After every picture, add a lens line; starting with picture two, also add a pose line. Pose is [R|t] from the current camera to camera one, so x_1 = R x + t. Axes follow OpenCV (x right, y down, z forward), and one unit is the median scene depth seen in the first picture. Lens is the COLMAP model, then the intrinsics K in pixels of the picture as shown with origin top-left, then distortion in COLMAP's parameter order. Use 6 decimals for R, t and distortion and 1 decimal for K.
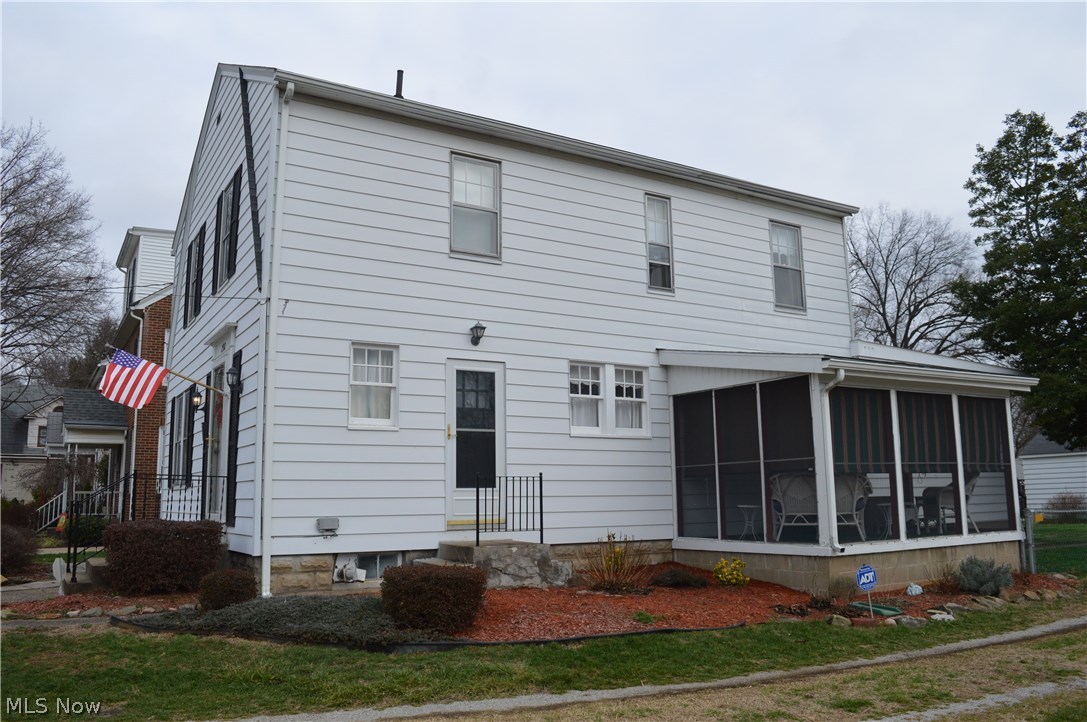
lens RADIAL K [[865.7, 0, 540.9], [0, 865.7, 351.7], [0, 0, 1]] dist [-0.087217, 0.008428]
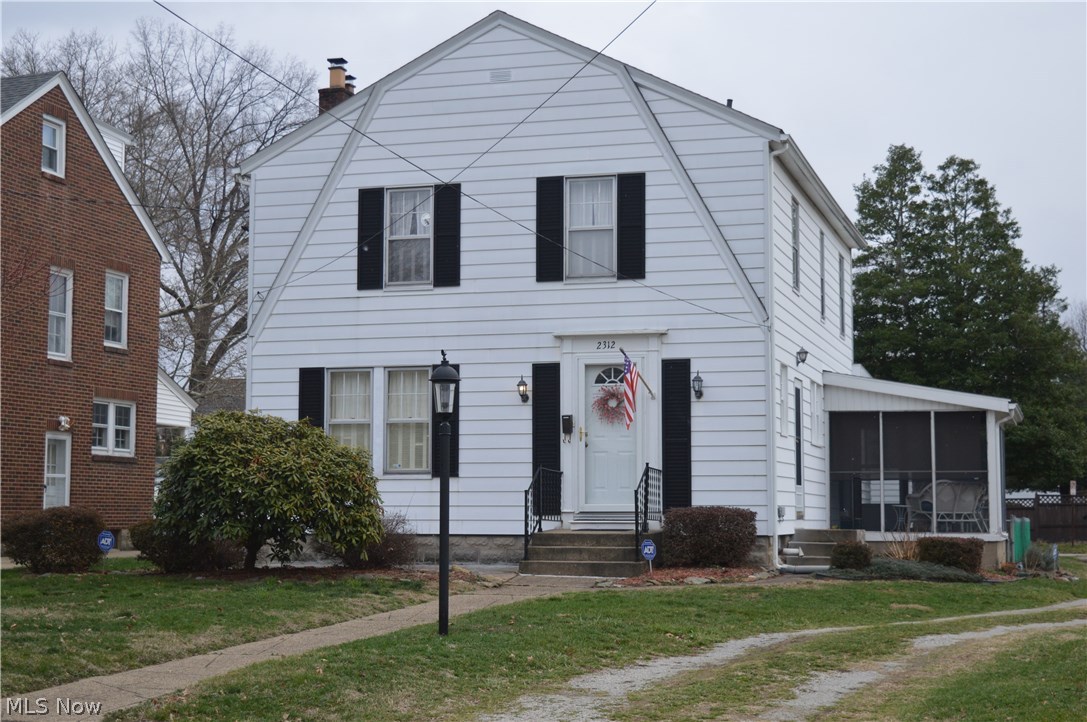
lens RADIAL K [[1731.3, 0, 543.5], [0, 1731.3, 361.0], [0, 0, 1]] dist [-0.014623, 0.009633]
pose [[0.737833, 0.076756, 0.670605, -1.757841], [-0.126916, 0.991569, 0.026146, -0.029491], [-0.662944, -0.104401, 0.741354, -0.485686]]
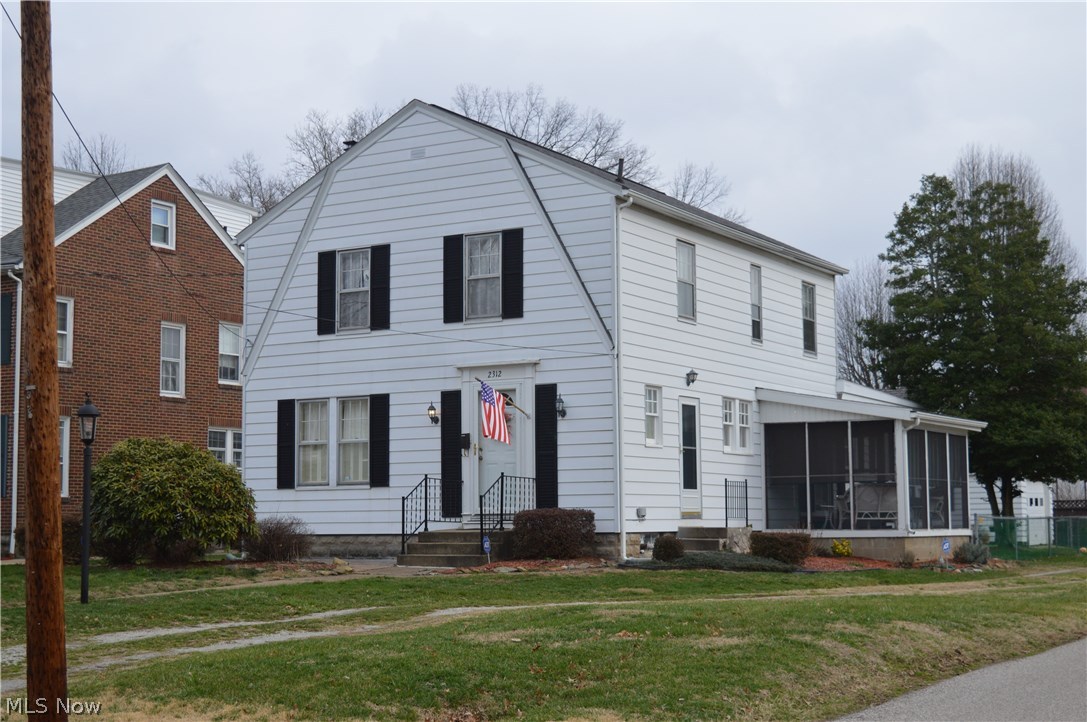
lens RADIAL K [[1625.4, 0, 543.5], [0, 1625.4, 361.0], [0, 0, 1]] dist [-0.015821, -0.040781]
pose [[0.881782, 0.055834, 0.468340, -1.352993], [-0.084914, 0.995537, 0.041190, -0.121203], [-0.463950, -0.076089, 0.882587, -1.059673]]
